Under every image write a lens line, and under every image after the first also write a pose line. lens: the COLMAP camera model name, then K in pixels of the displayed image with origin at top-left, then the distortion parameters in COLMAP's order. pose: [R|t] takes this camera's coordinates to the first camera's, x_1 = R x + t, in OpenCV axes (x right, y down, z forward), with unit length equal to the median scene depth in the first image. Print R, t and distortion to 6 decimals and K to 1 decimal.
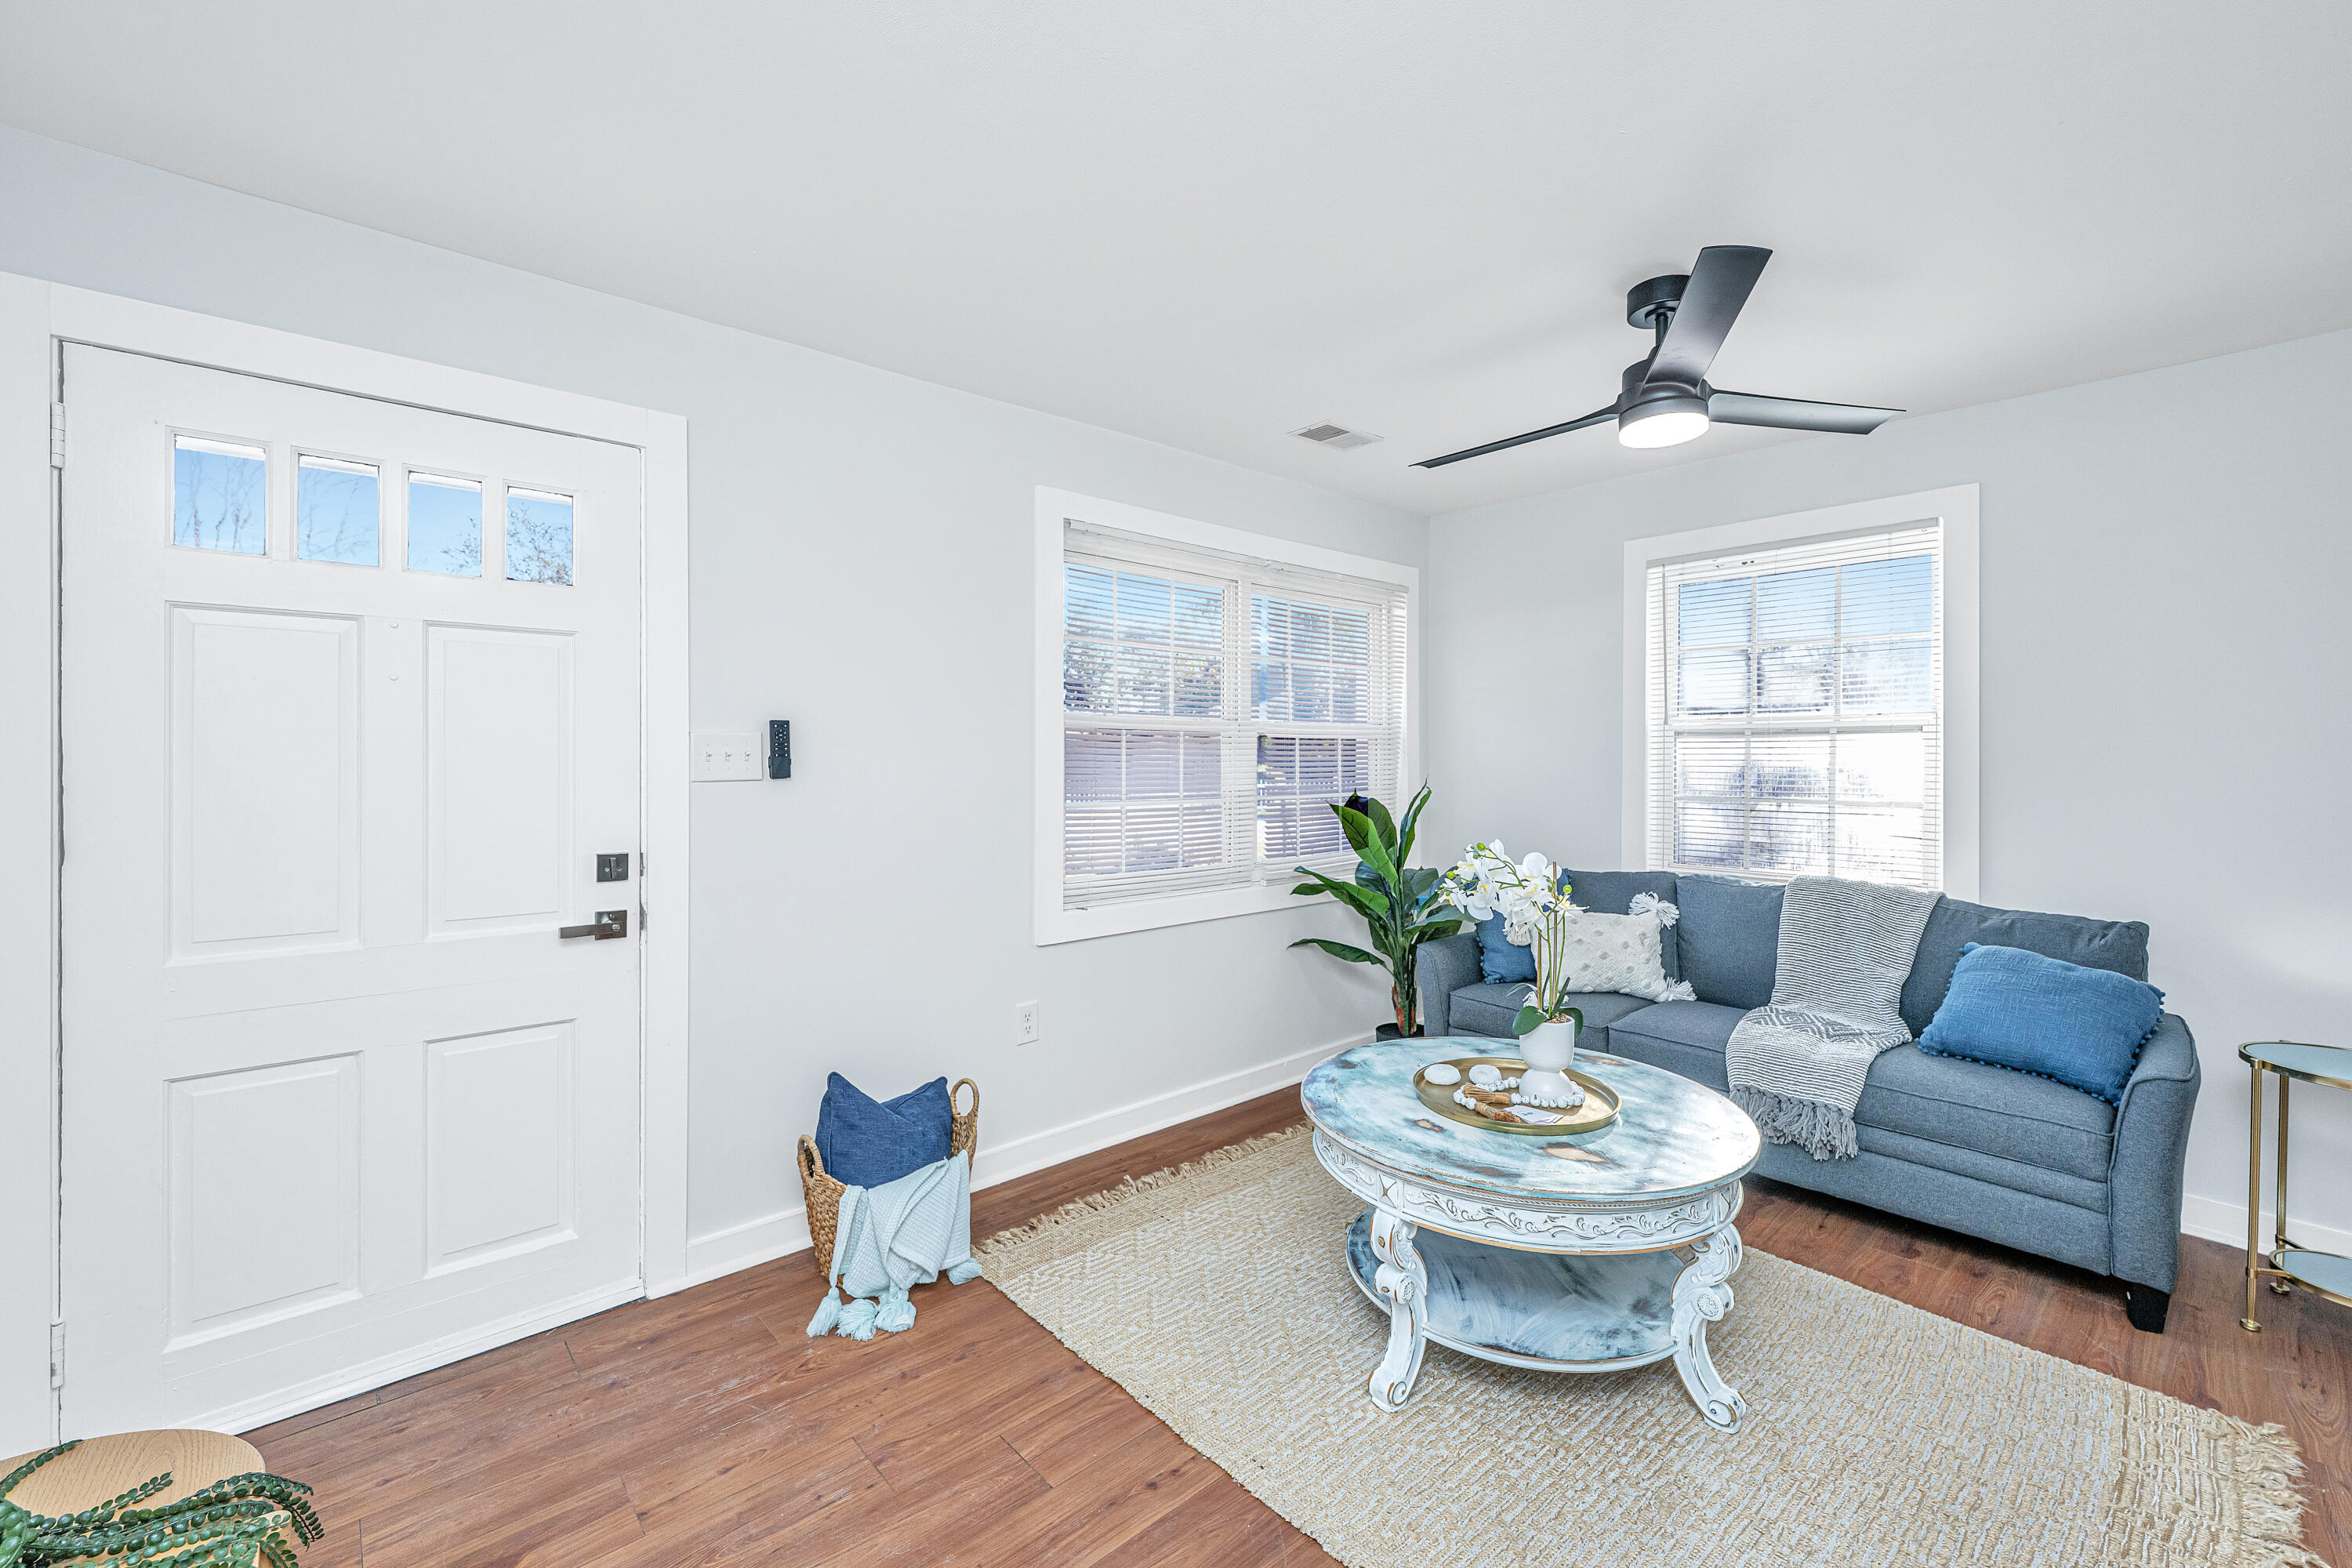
lens RADIAL K [[973.0, 0, 1189.3], [0, 973.0, 764.6], [0, 0, 1]] dist [-0.000084, -0.000044]
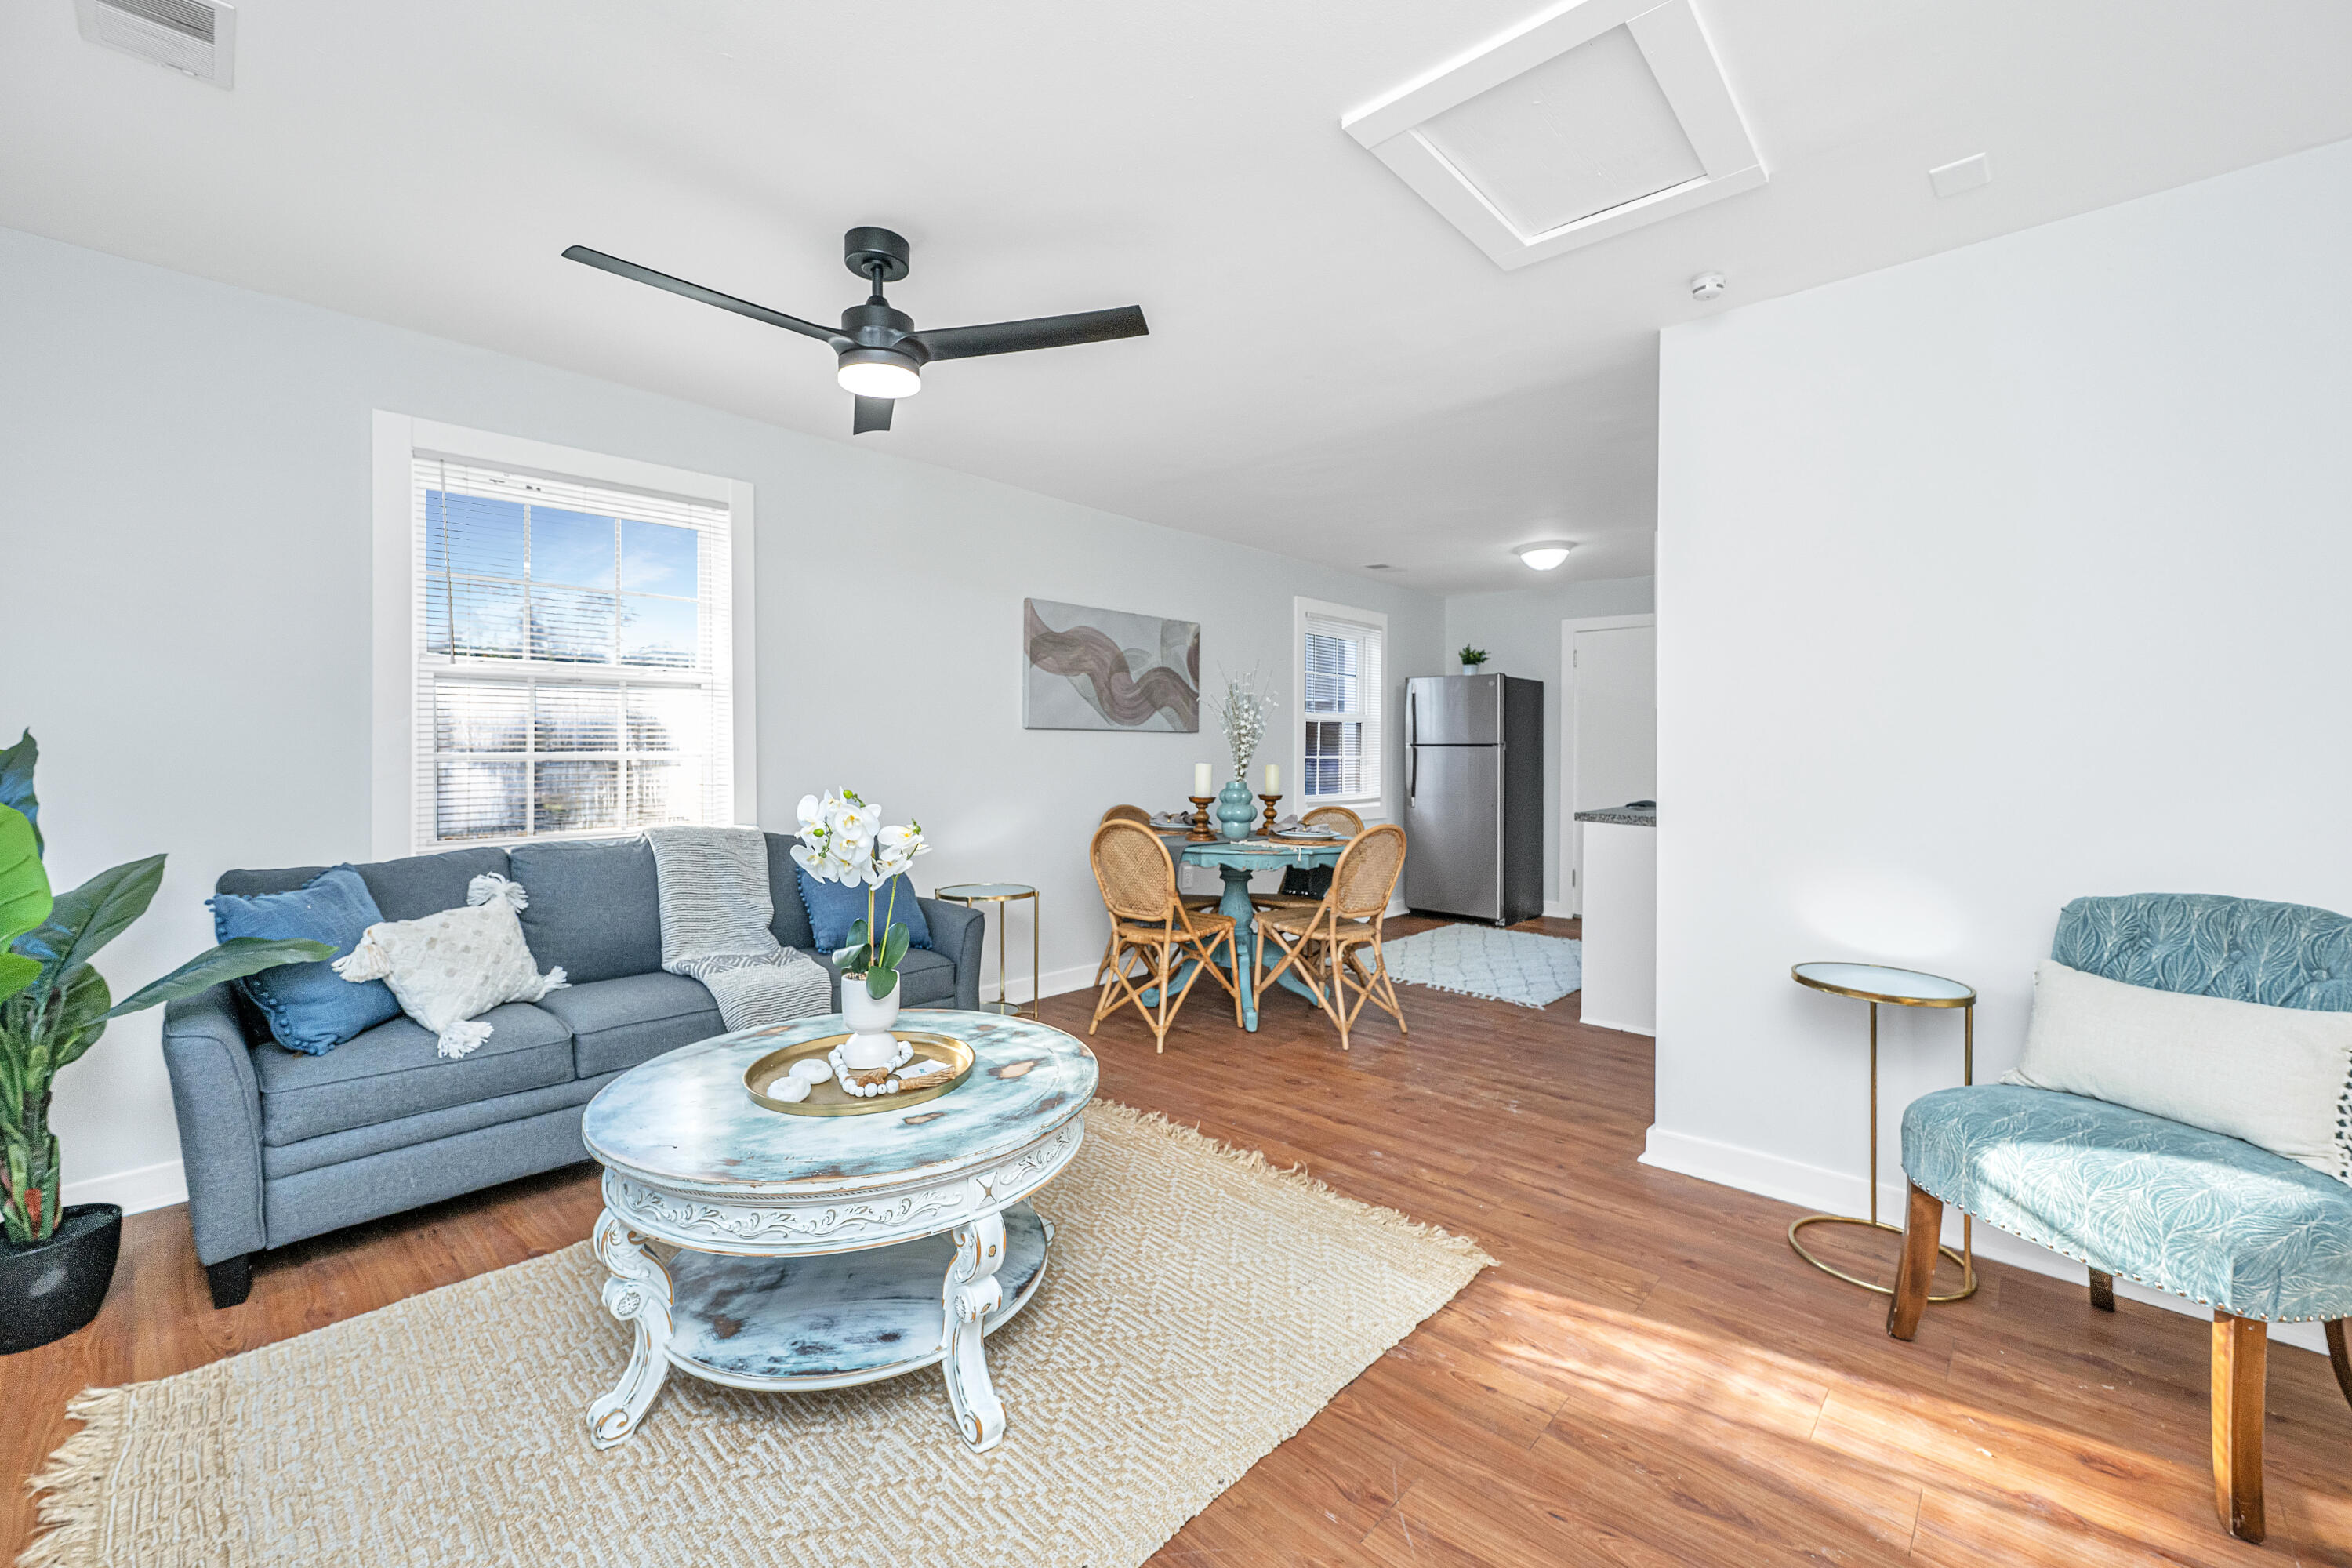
lens RADIAL K [[967.8, 0, 1182.9], [0, 967.8, 748.9], [0, 0, 1]] dist [0.006075, -0.000092]
pose [[-0.092871, -0.011077, 0.995617, -0.516308], [-0.000017, 0.999938, 0.011124, 0.028132], [-0.995678, 0.001016, -0.092865, 0.700980]]
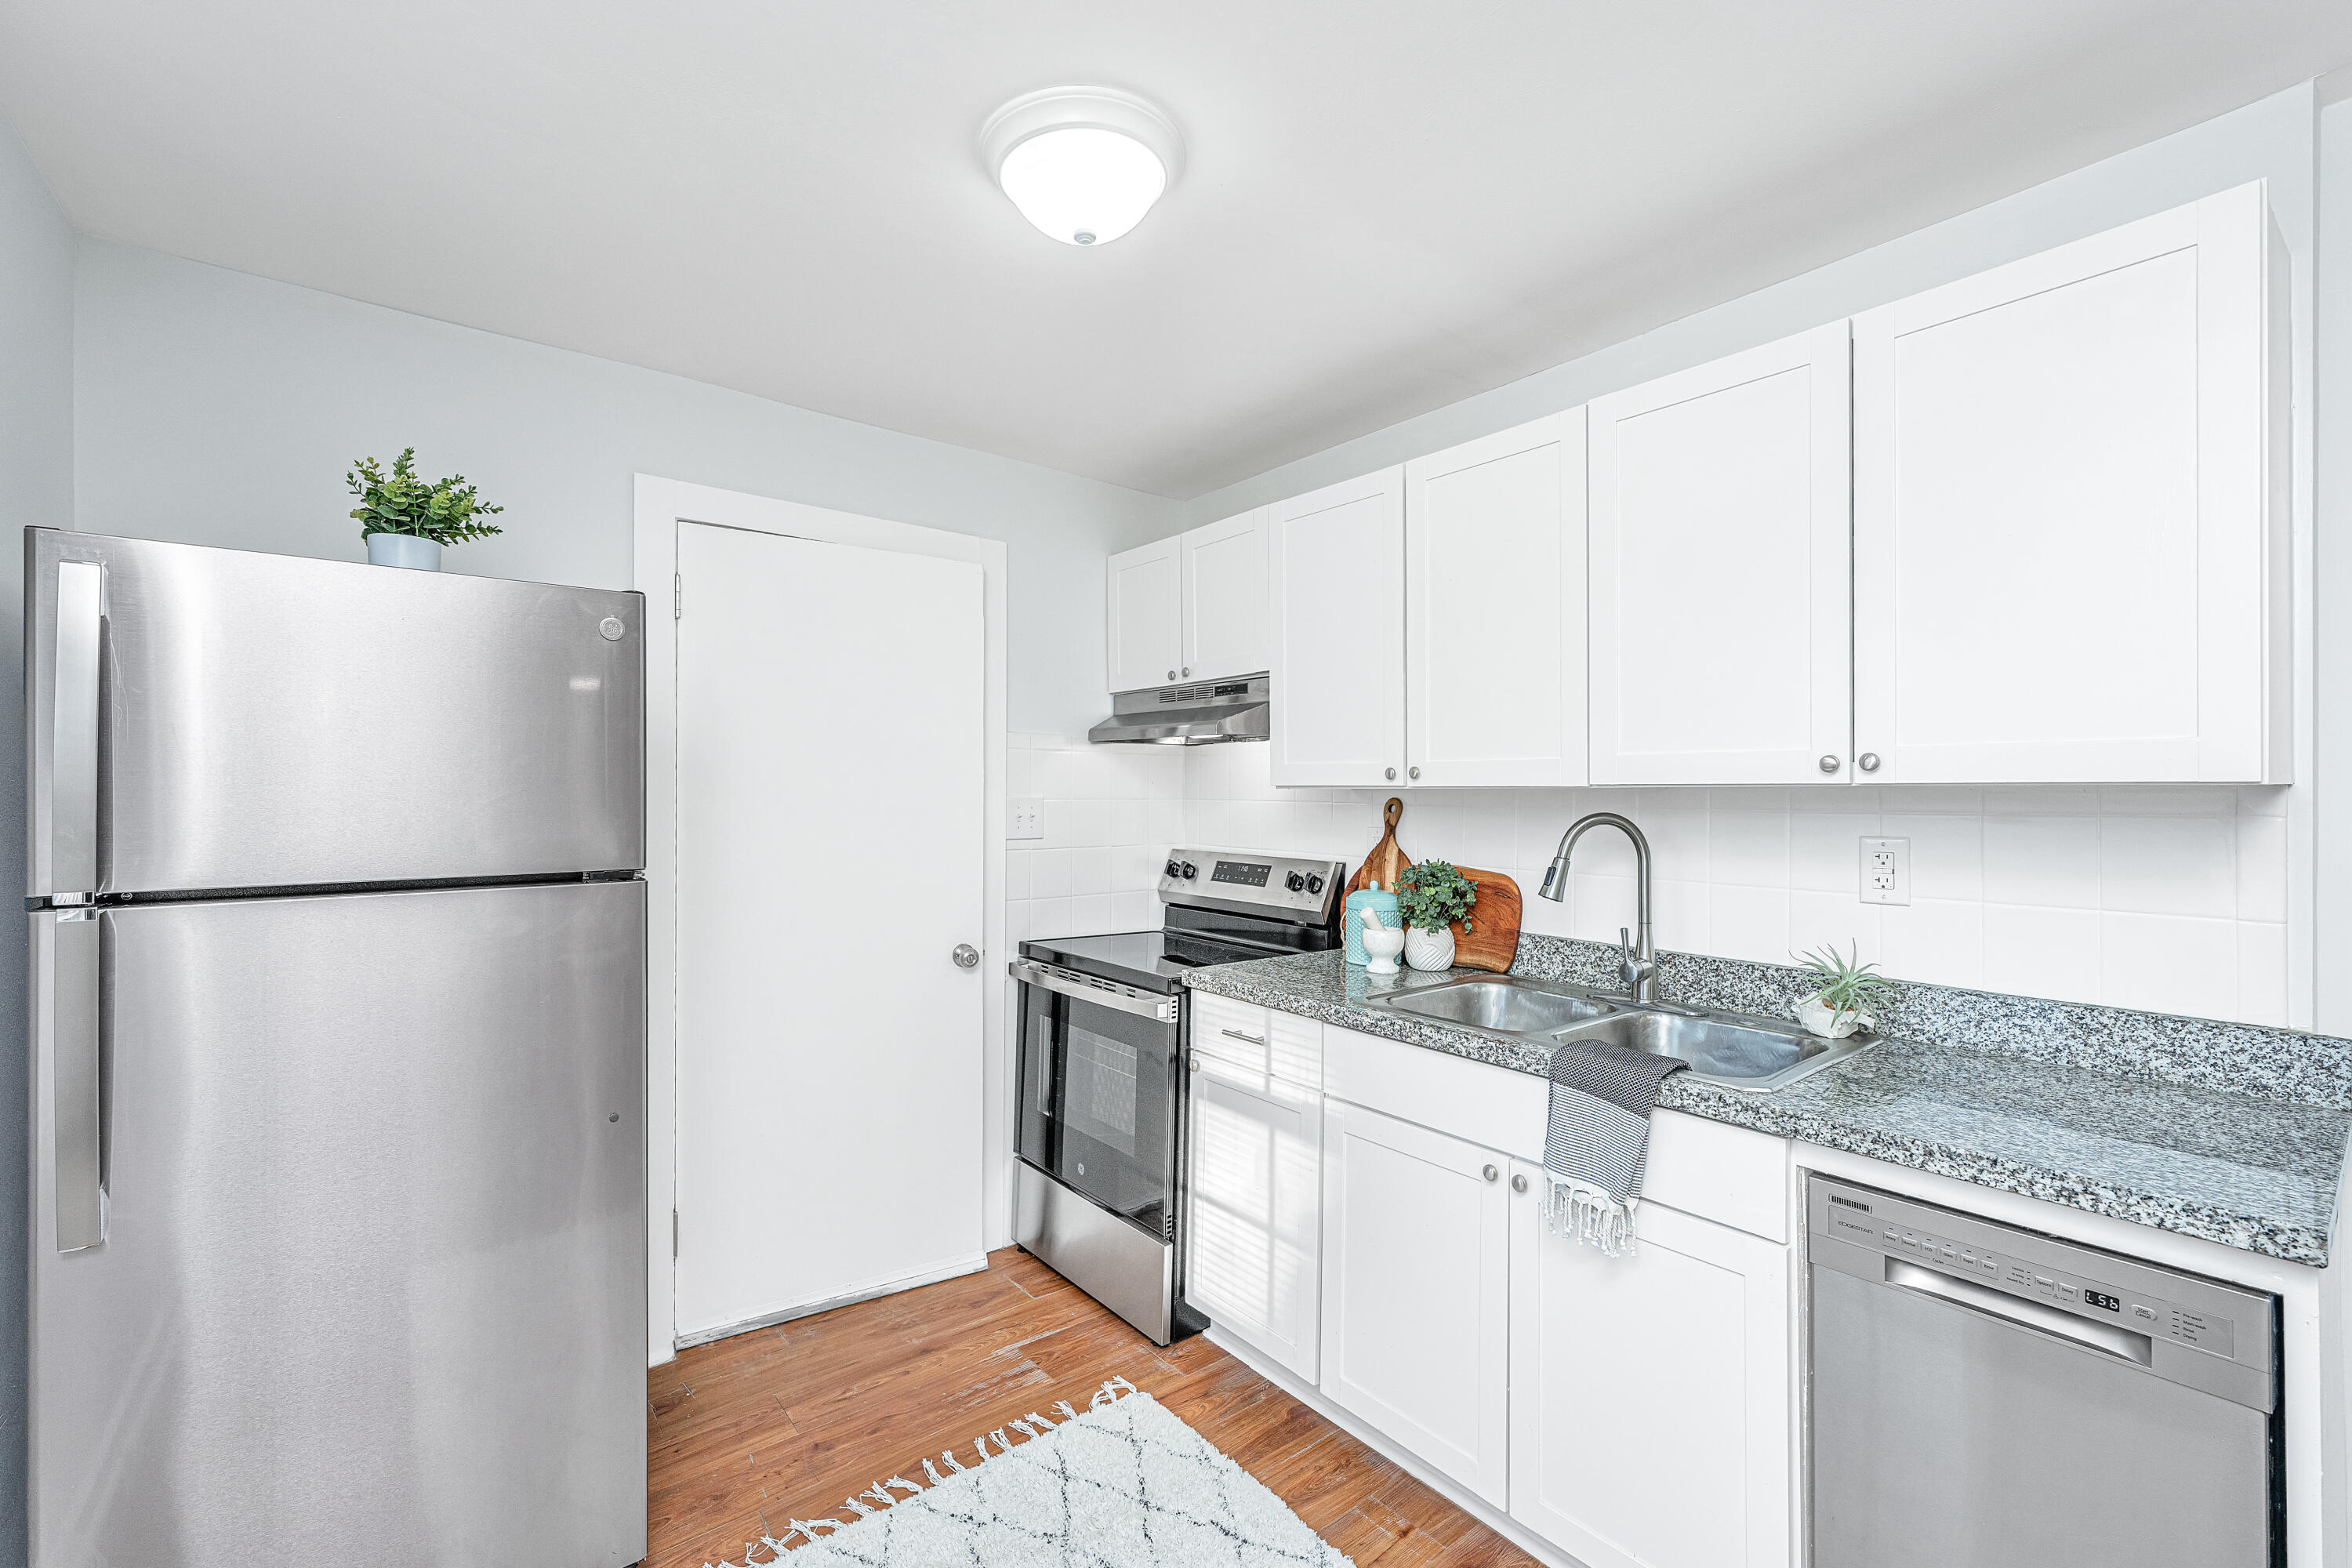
lens RADIAL K [[984.3, 0, 1173.3], [0, 984.3, 782.8], [0, 0, 1]] dist [-0.001150, 0.000010]
pose [[-0.999125, -0.004225, 0.041616, 1.606895], [-0.004160, 0.999990, 0.001656, -0.019060], [-0.041623, 0.001482, -0.999132, 0.266680]]
